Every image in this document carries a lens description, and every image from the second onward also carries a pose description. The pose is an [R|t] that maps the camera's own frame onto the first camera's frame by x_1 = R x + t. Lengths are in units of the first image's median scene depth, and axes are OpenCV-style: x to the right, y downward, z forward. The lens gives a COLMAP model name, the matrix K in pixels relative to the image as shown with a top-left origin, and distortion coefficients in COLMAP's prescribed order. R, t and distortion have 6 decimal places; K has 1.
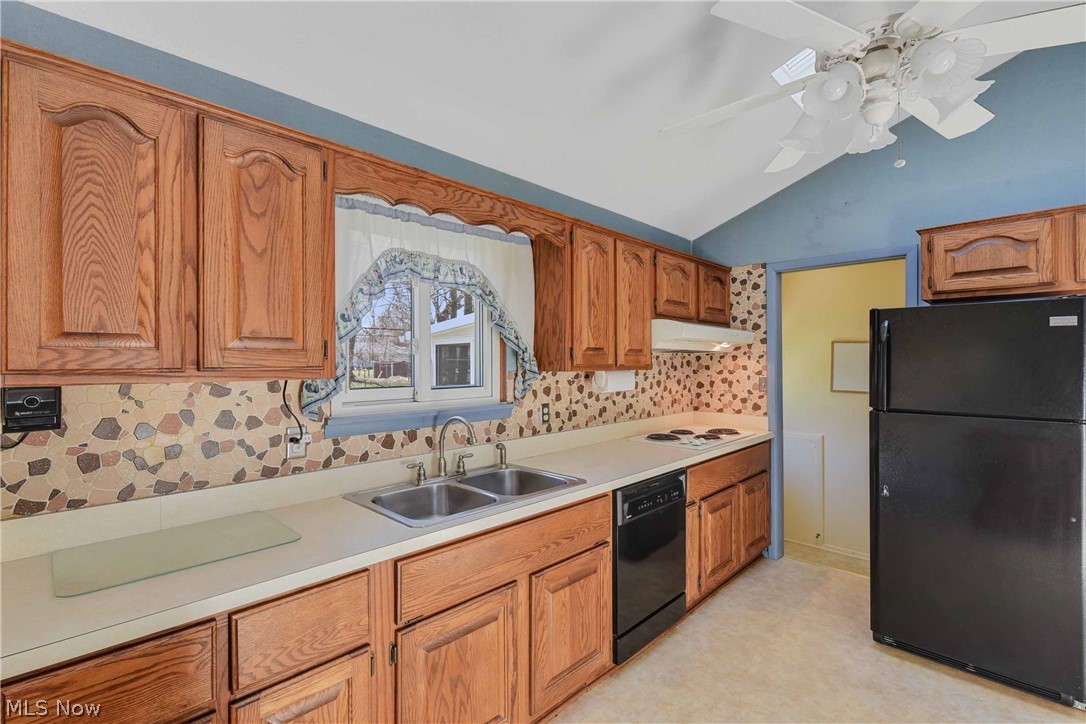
lens RADIAL K [[490.9, 0, 545.5], [0, 490.9, 359.4], [0, 0, 1]] dist [0.000696, -0.002710]
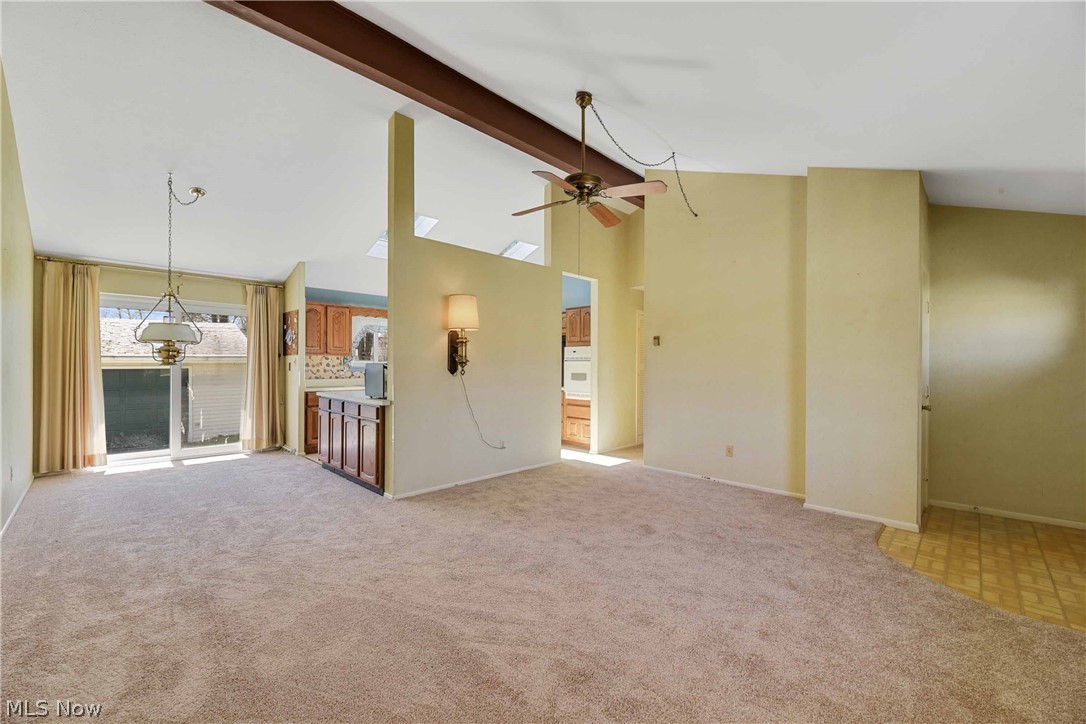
lens RADIAL K [[440.2, 0, 538.2], [0, 440.2, 366.4], [0, 0, 1]] dist [0.002617, -0.003811]
pose [[0.999882, 0.011045, -0.010666, 0.937025], [-0.010974, 0.999918, 0.006671, 0.060527], [0.010739, -0.006553, 0.999921, -2.135690]]
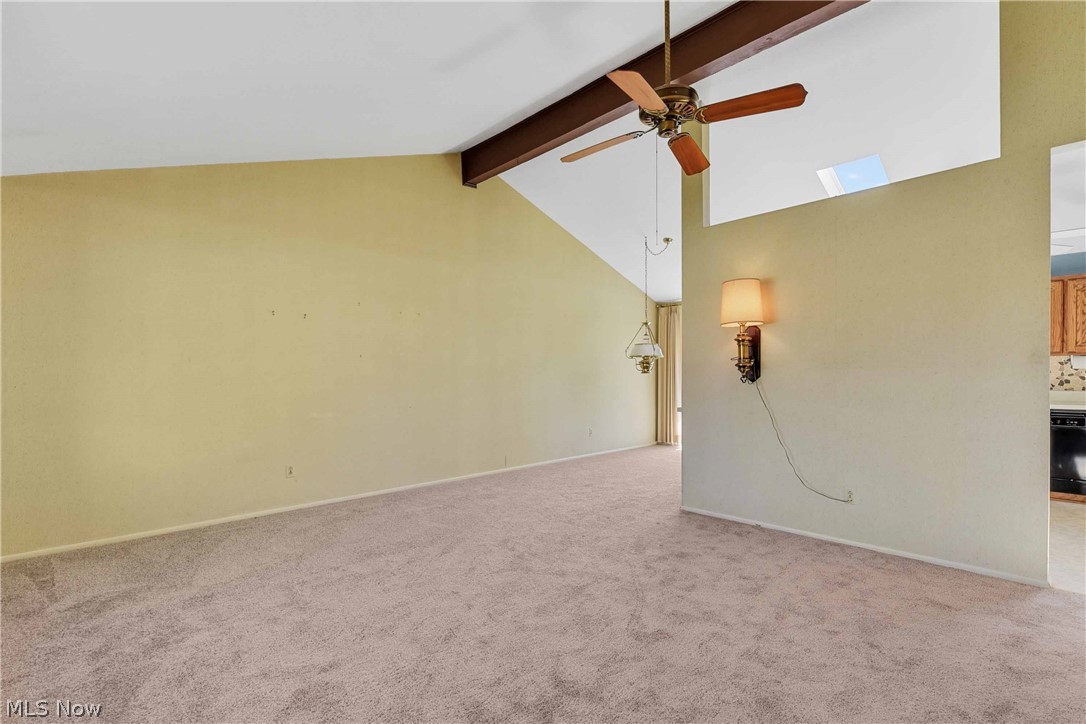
lens RADIAL K [[490.9, 0, 548.3], [0, 490.9, 377.6], [0, 0, 1]] dist [0.000696, -0.002710]
pose [[-0.026110, 0.009775, -0.999611, 2.189605], [0.009349, 0.999911, 0.009534, 0.077348], [0.999615, -0.009096, -0.026199, -0.915197]]
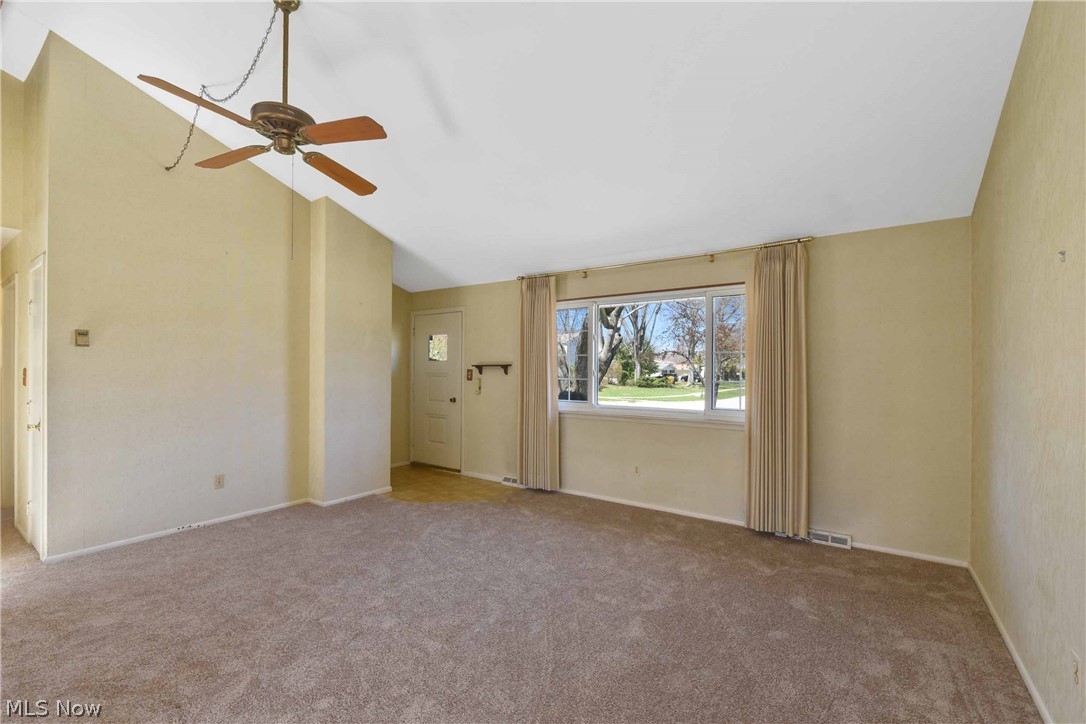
lens RADIAL K [[460.4, 0, 543.3], [0, 460.4, 369.2], [0, 0, 1]] dist [-0.002157, -0.002183]
pose [[-0.155382, 0.000592, 0.987854, -0.049461], [-0.011004, 0.999937, -0.002330, 0.021585], [-0.987793, -0.011233, -0.155366, -1.096177]]
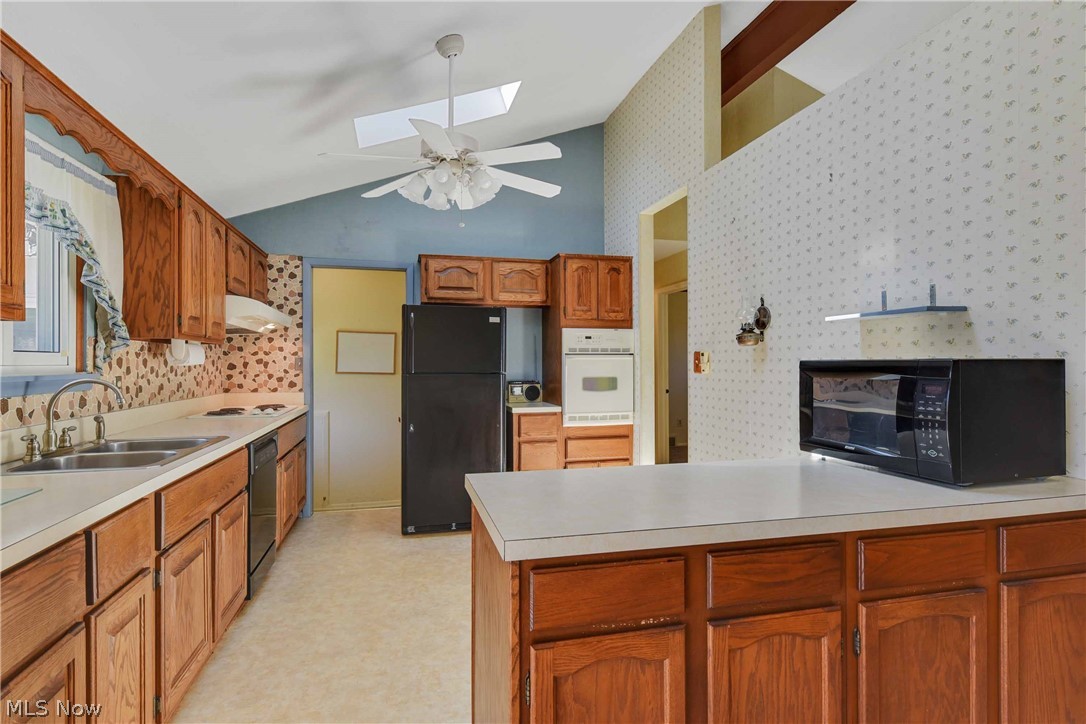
lens RADIAL K [[552.4, 0, 552.0], [0, 552.4, 363.0], [0, 0, 1]] dist [0.008800, -0.003359]
pose [[0.504741, 0.004041, 0.863262, -0.529866], [-0.003180, 0.999991, -0.002822, 0.074976], [-0.863265, -0.001320, 0.504749, -0.205909]]
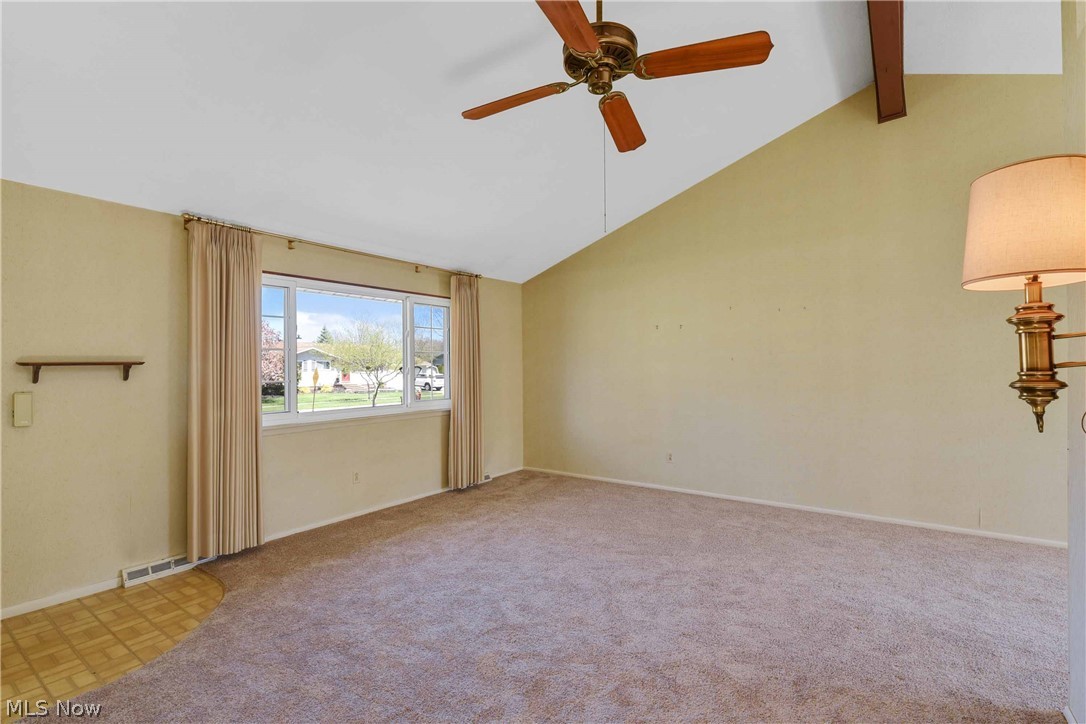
lens RADIAL K [[524.3, 0, 546.5], [0, 524.3, 352.4], [0, 0, 1]] dist [0.007063, -0.002430]
pose [[-0.990501, 0.012566, -0.136933, 1.284442], [0.016178, 0.999549, -0.025297, 0.023783], [0.136553, -0.027272, -0.990257, 0.244999]]
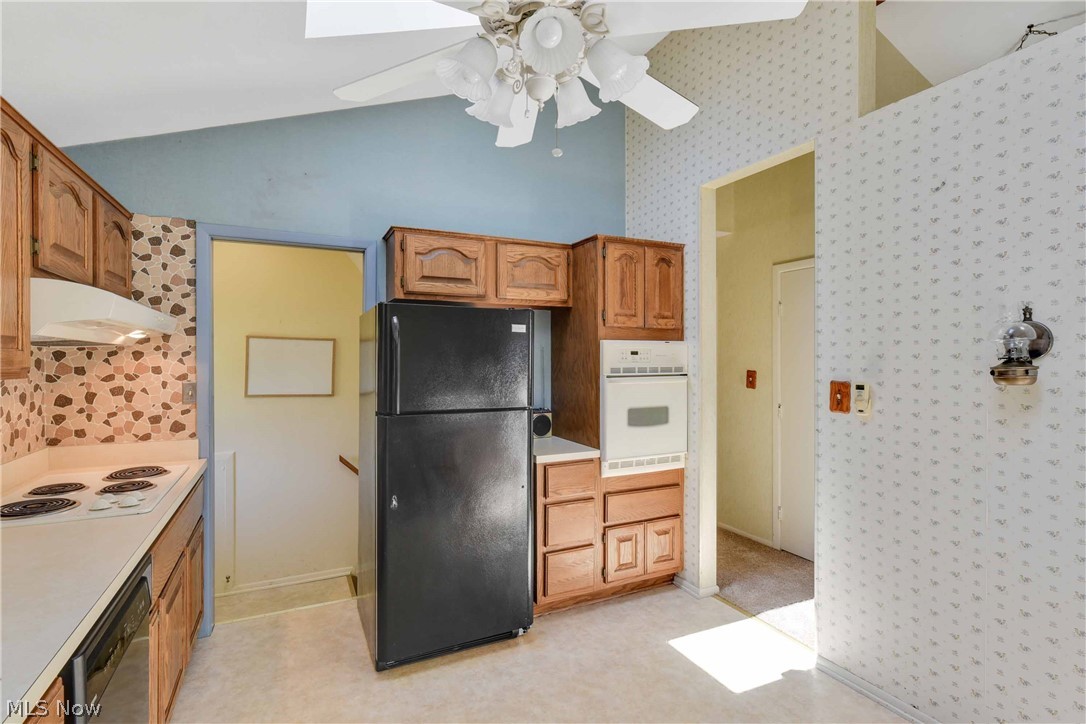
lens RADIAL K [[524.3, 0, 549.9], [0, 524.3, 359.1], [0, 0, 1]] dist [0.007063, -0.002430]
pose [[0.331118, 0.000526, 0.943589, -0.138633], [-0.004367, 0.999990, 0.000975, -0.001327], [-0.943579, -0.004444, 0.331117, 0.396930]]
